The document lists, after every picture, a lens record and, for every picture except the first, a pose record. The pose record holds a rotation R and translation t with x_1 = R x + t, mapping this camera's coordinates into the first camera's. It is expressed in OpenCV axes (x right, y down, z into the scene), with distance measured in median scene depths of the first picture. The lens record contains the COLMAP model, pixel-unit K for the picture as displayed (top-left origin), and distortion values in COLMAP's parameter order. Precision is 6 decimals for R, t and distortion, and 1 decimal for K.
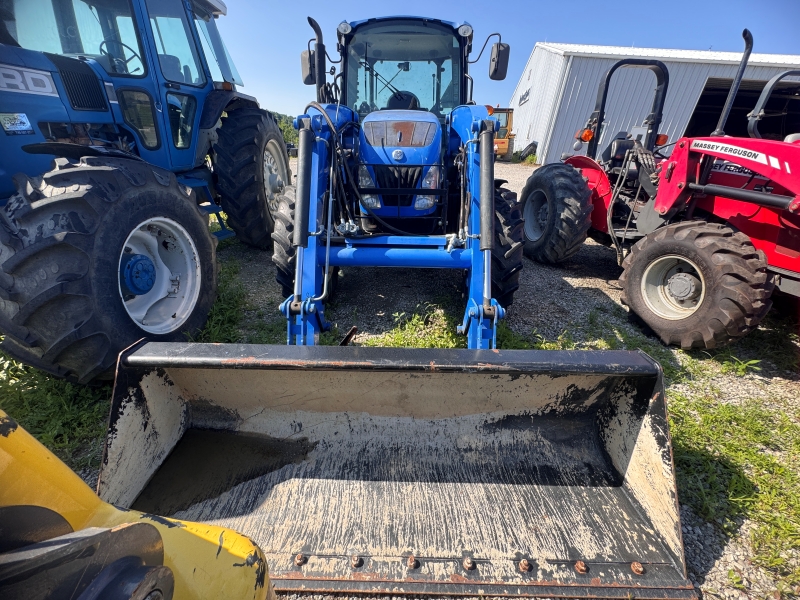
lens RADIAL K [[329.2, 0, 394.7], [0, 329.2, 302.6], [0, 0, 1]] dist [-0.002025, 0.000086]
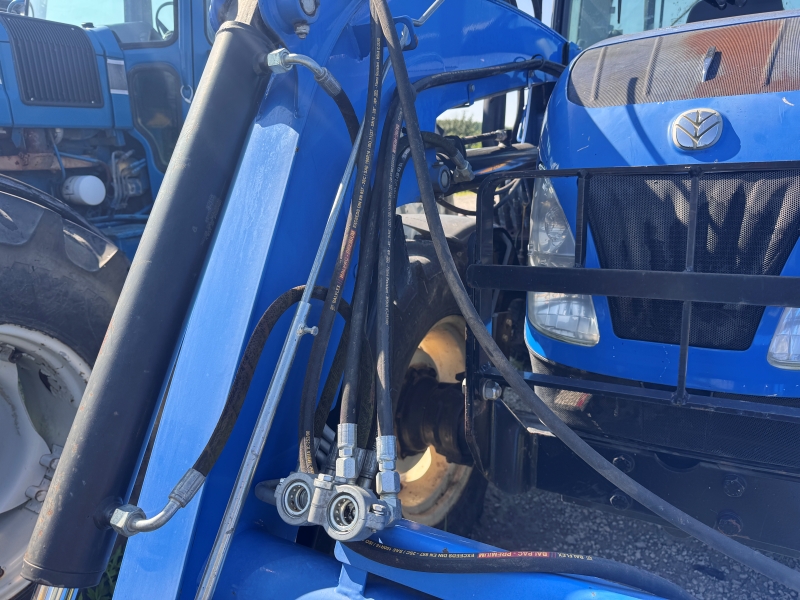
lens RADIAL K [[576.6, 0, 399.9], [0, 576.6, 301.8], [0, 0, 1]] dist [0.028884, -0.034584]
pose [[0.885585, 0.059820, -0.460609, 0.018772], [-0.160805, 0.969831, -0.183218, -0.207276], [0.435753, 0.236323, 0.868488, 0.540559]]
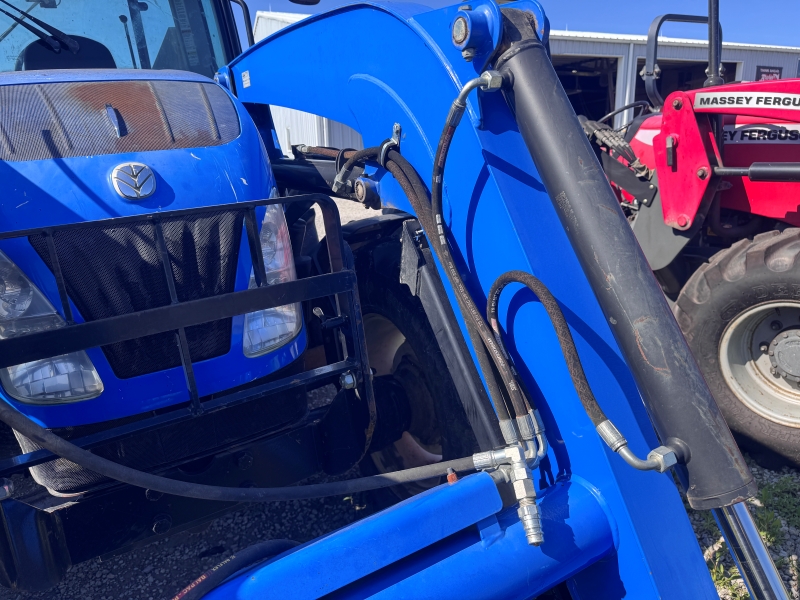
lens RADIAL K [[576.6, 0, 401.5], [0, 576.6, 297.3], [0, 0, 1]] dist [0.028884, -0.034584]
pose [[0.842798, -0.217830, 0.492181, -0.050774], [0.322249, 0.936650, -0.137268, -0.213657], [-0.431101, 0.274294, 0.859602, 0.498898]]
